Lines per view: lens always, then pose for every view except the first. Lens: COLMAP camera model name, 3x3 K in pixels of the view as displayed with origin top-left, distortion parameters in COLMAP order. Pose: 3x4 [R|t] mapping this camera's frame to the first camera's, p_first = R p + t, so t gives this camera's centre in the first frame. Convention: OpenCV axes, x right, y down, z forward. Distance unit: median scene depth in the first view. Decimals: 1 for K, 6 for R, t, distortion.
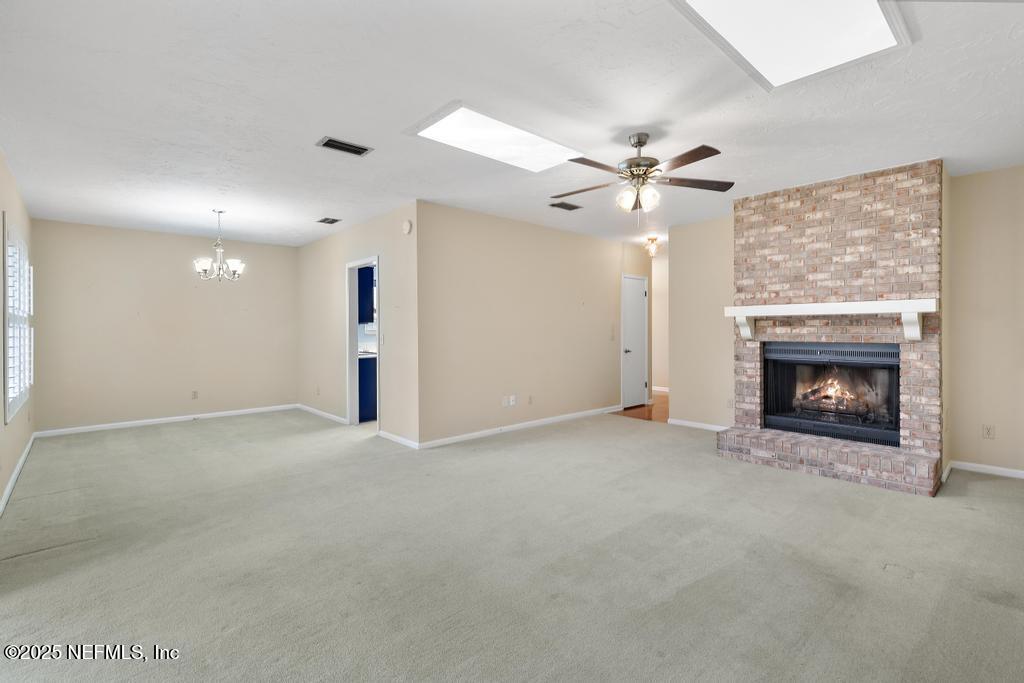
lens RADIAL K [[468.5, 0, 510.5], [0, 468.5, 328.8], [0, 0, 1]] dist [0.006955, 0.000111]
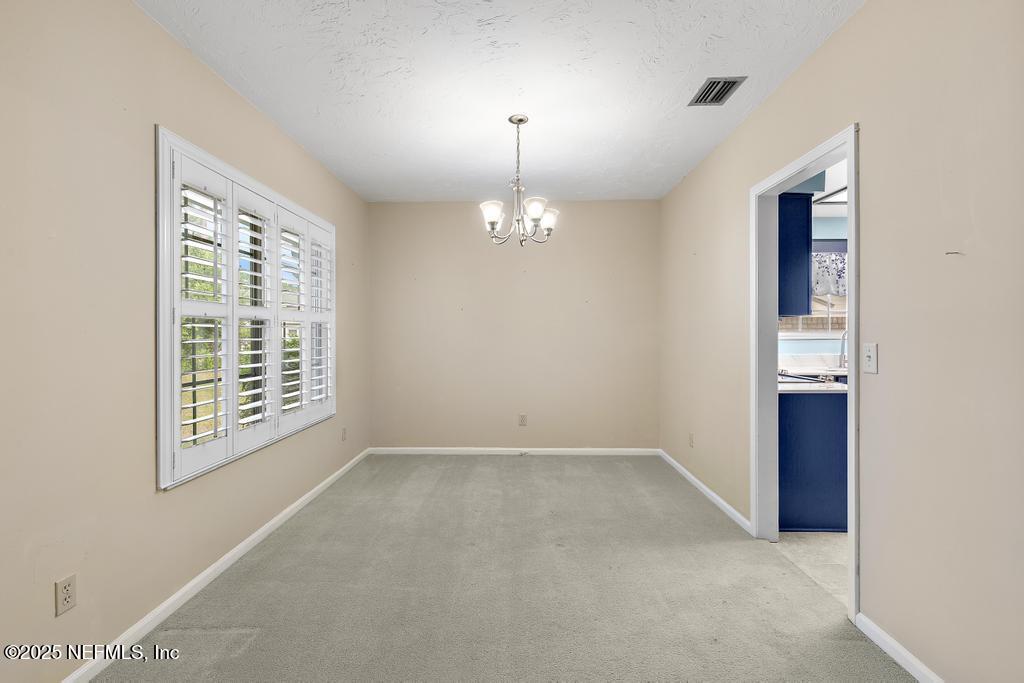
lens RADIAL K [[470.5, 0, 510.7], [0, 470.5, 332.0], [0, 0, 1]] dist [0.001099, 0.000074]
pose [[0.725589, 0.004664, -0.688112, -0.288413], [-0.003096, 0.999989, 0.003513, 0.002870], [0.688121, -0.000419, 0.725596, 0.711273]]
